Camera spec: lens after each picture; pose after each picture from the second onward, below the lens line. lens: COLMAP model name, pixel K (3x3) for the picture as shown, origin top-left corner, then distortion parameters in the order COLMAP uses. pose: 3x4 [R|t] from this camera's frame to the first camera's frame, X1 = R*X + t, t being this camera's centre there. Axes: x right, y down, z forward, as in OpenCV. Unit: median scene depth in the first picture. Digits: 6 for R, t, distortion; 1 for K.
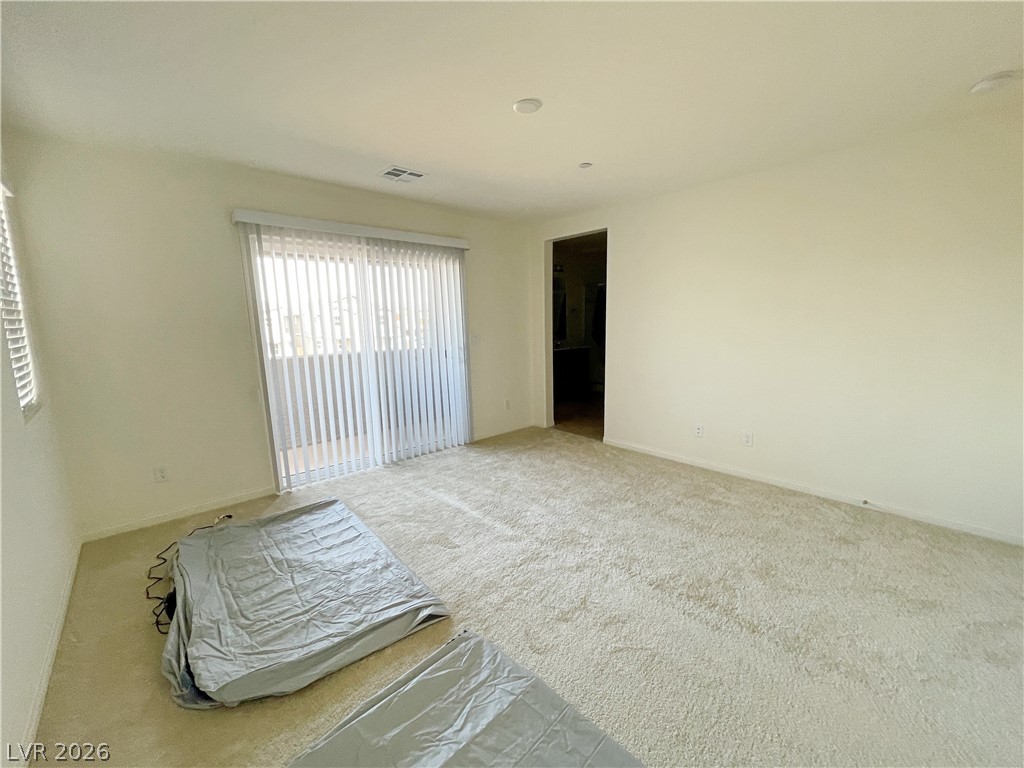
lens RADIAL K [[409.3, 0, 515.8], [0, 409.3, 380.1], [0, 0, 1]] dist [0.000277, -0.001102]
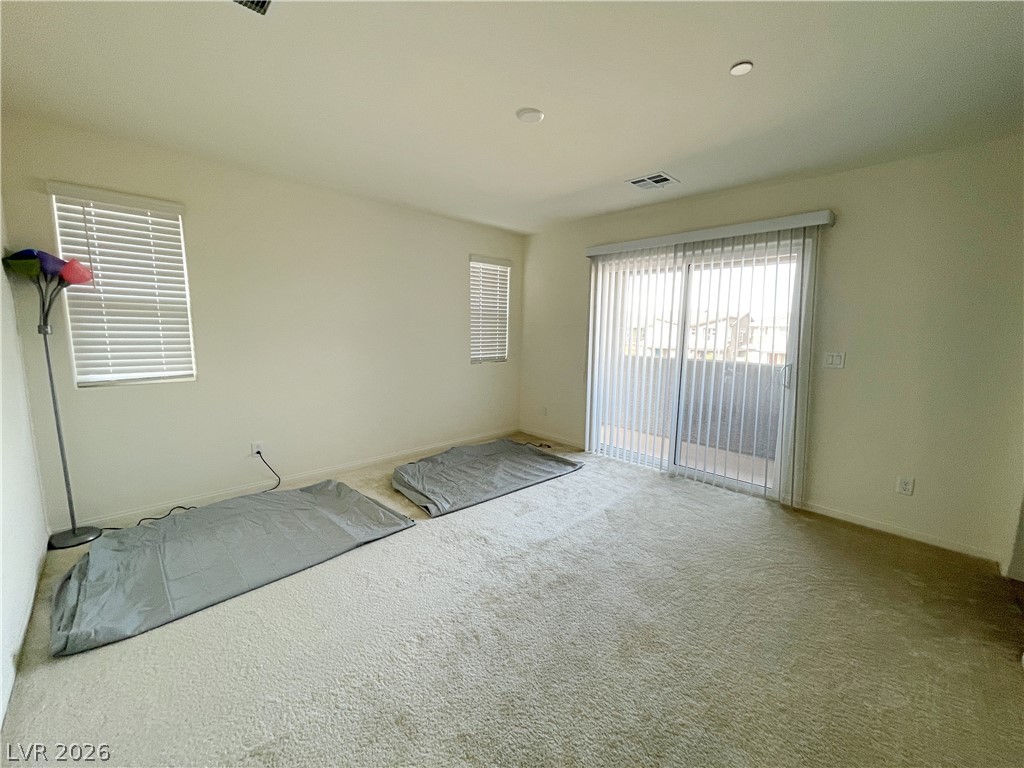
lens RADIAL K [[409.3, 0, 518.6], [0, 409.3, 388.2], [0, 0, 1]] dist [0.000277, -0.001102]
pose [[0.040544, 0.169757, -0.984651, 0.774439], [-0.163130, 0.973364, 0.161094, -0.117783], [0.985771, 0.154095, 0.067157, 0.689404]]
